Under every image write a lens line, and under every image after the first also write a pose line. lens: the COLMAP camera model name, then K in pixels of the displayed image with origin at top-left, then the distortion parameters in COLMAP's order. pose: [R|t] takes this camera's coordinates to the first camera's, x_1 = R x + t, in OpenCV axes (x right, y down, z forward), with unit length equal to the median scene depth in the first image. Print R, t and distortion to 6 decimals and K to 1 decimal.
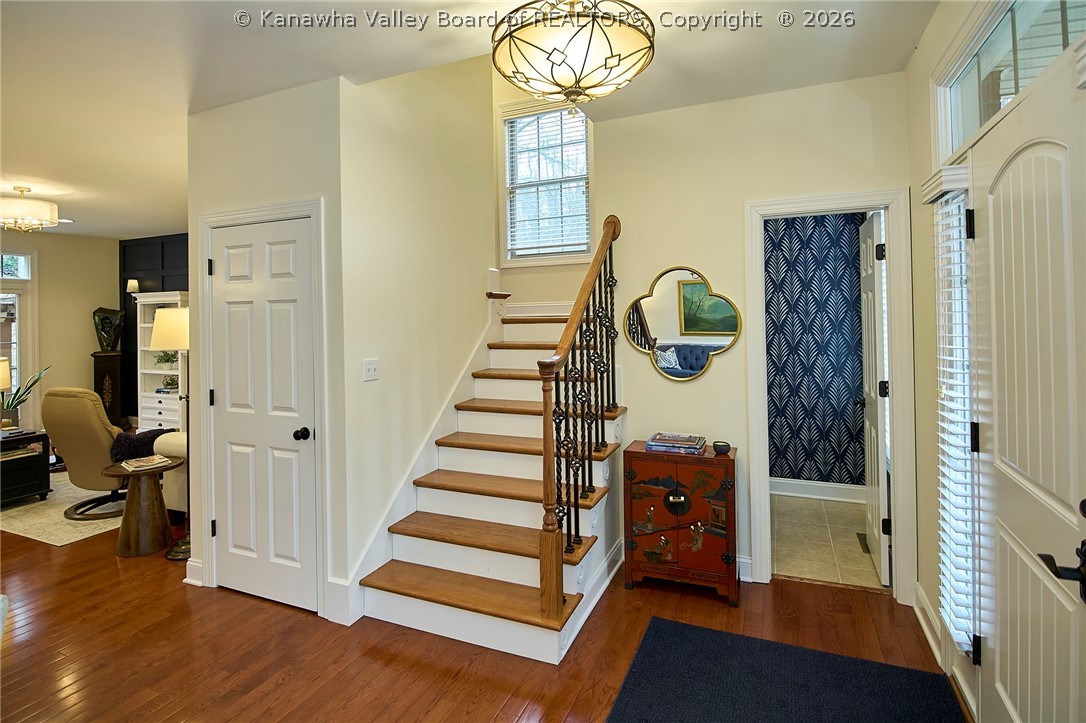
lens RADIAL K [[545.4, 0, 539.3], [0, 545.4, 311.4], [0, 0, 1]] dist [0.002085, -0.012751]
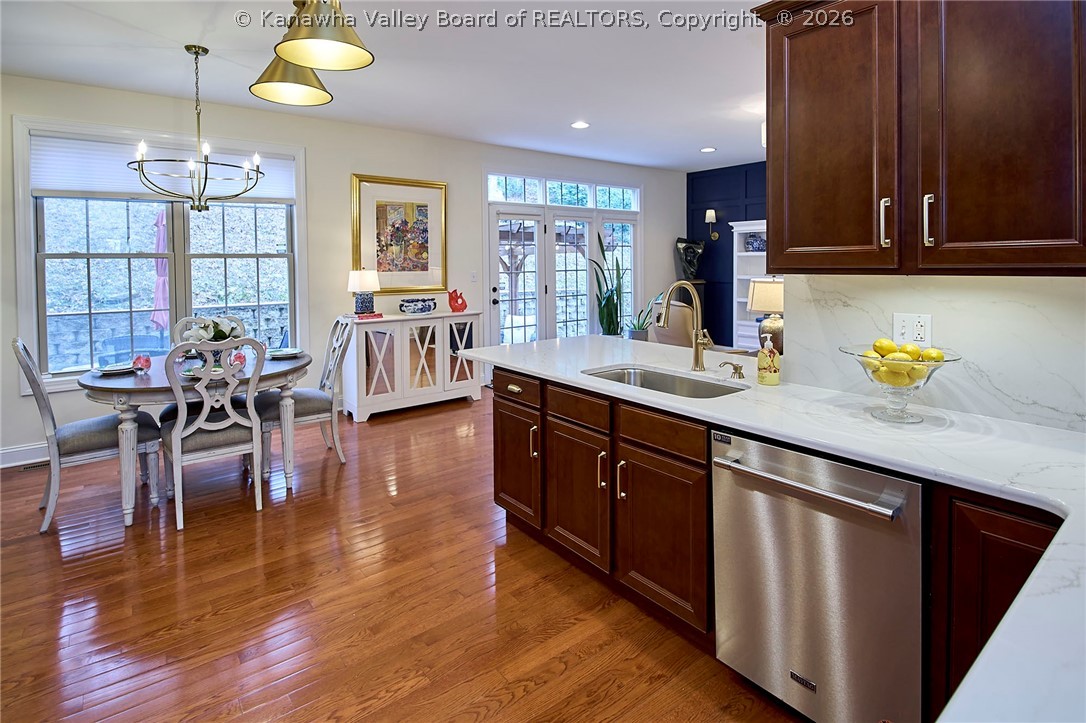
lens RADIAL K [[550.7, 0, 540.0], [0, 550.7, 276.9], [0, 0, 1]] dist [0.009682, -0.013372]
pose [[0.879657, 0.021759, -0.475110, -0.806884], [-0.001142, 0.999047, 0.043640, 0.033580], [0.475607, -0.037845, 0.878843, -0.093816]]
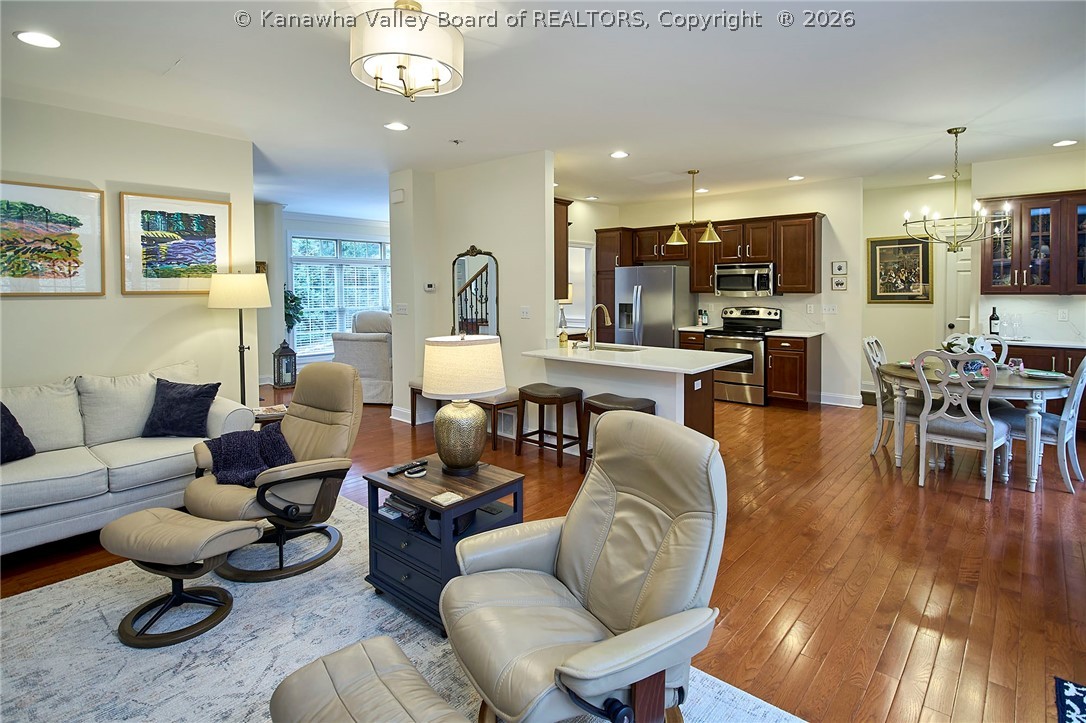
lens RADIAL K [[553.1, 0, 539.2], [0, 553.1, 295.9], [0, 0, 1]] dist [-0.001514, -0.002046]
pose [[-0.948341, 0.018887, 0.316691, -1.134012], [0.021260, 0.999766, 0.004040, 0.037111], [-0.316540, 0.010564, -0.948520, 1.336181]]
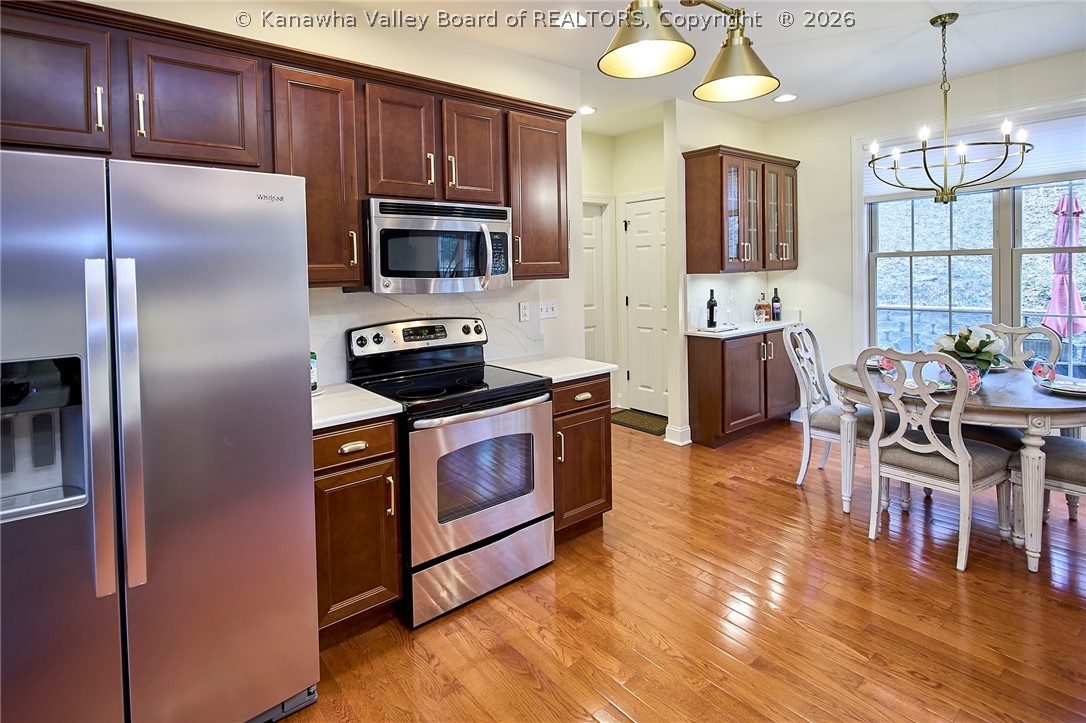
lens RADIAL K [[546.0, 0, 535.0], [0, 546.0, 283.5], [0, 0, 1]] dist [0.003440, -0.009994]
pose [[-0.463403, 0.049488, -0.884765, -0.771238], [0.036930, 0.998650, 0.036516, 0.031668], [0.885378, -0.015753, -0.464605, 0.177989]]
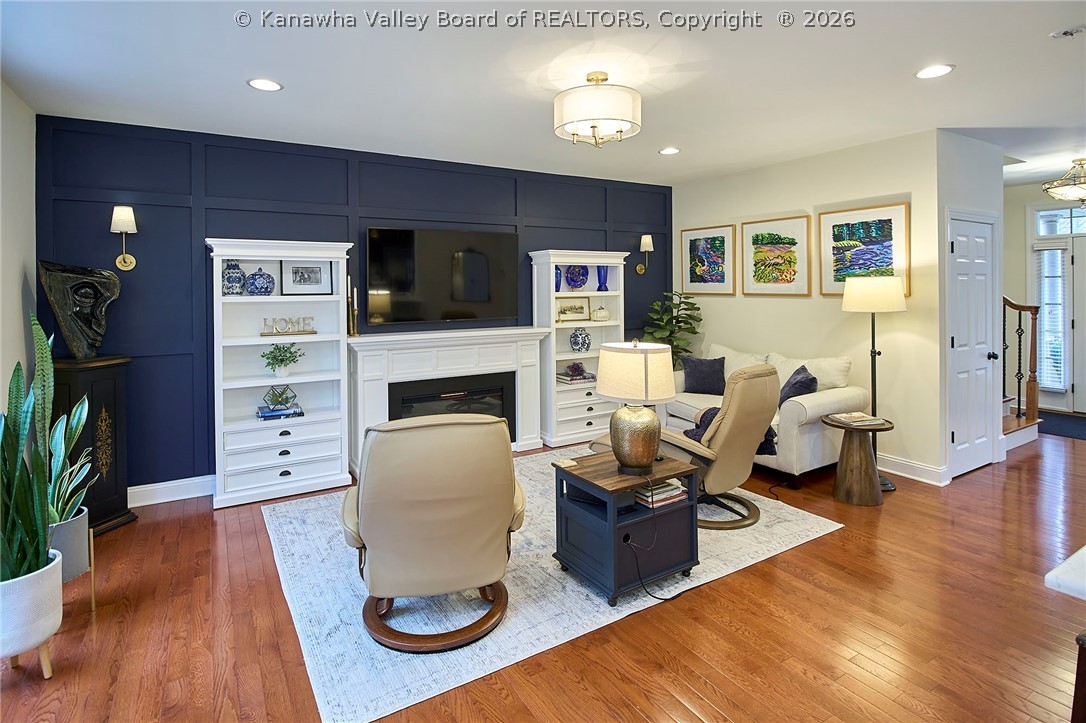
lens RADIAL K [[553.1, 0, 539.2], [0, 553.1, 295.9], [0, 0, 1]] dist [-0.001514, -0.002046]
pose [[0.581615, 0.001524, 0.813463, -1.402276], [-0.006647, 0.999974, 0.002879, 0.026375], [-0.813437, -0.007082, 0.581610, 0.619823]]
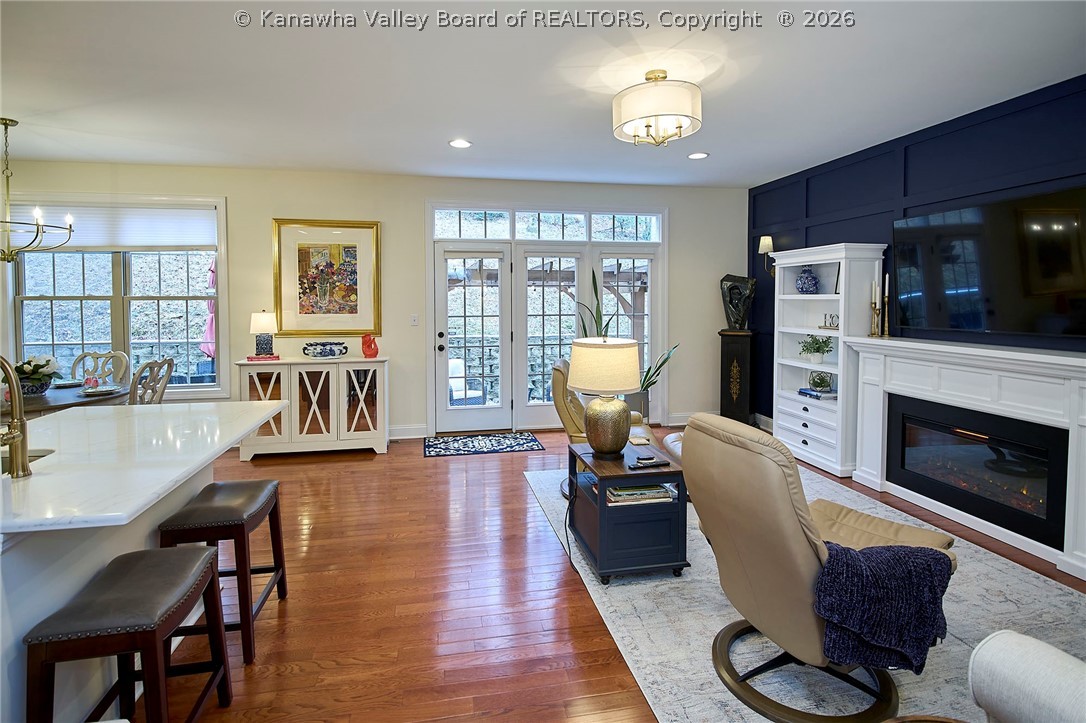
lens RADIAL K [[537.5, 0, 536.2], [0, 537.5, 317.3], [0, 0, 1]] dist [0.001901, -0.000668]
pose [[0.561088, 0.044515, -0.826558, -0.461976], [-0.000260, 0.998562, 0.053602, 0.020763], [0.827756, -0.029860, 0.560293, 0.477741]]
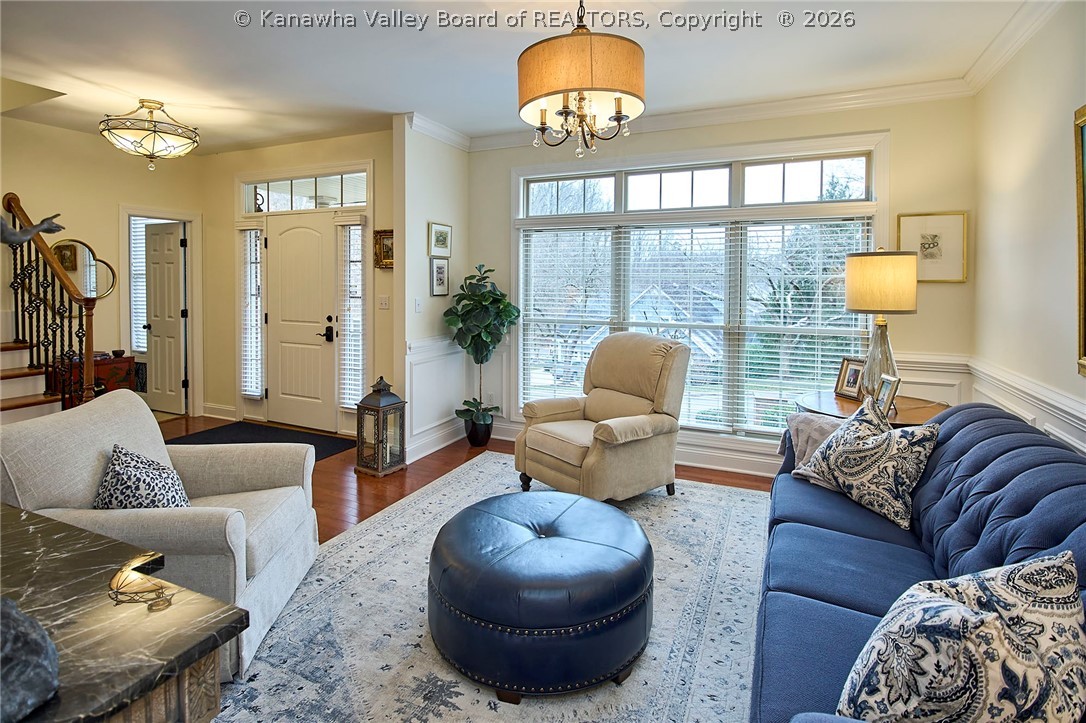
lens RADIAL K [[542.6, 0, 539.0], [0, 542.6, 291.4], [0, 0, 1]] dist [0.006147, -0.012611]
pose [[0.014922, -0.003290, 0.999883, -0.733104], [-0.012061, 0.999921, 0.003470, 0.023361], [-0.999816, -0.012111, 0.014882, -0.169848]]
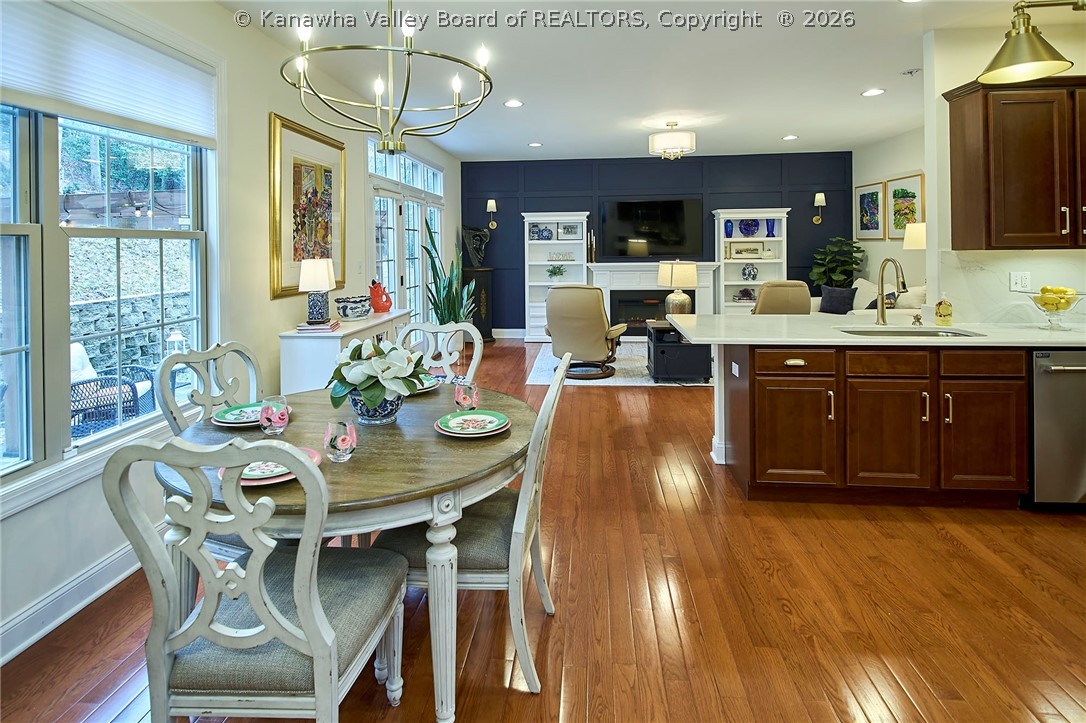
lens RADIAL K [[557.1, 0, 538.4], [0, 557.1, 248.9], [0, 0, 1]] dist [0.003371, -0.007016]
pose [[0.951468, 0.005525, 0.307698, -1.499114], [-0.007580, 0.999956, 0.005484, 0.047316], [-0.307654, -0.007550, 0.951468, -0.101868]]
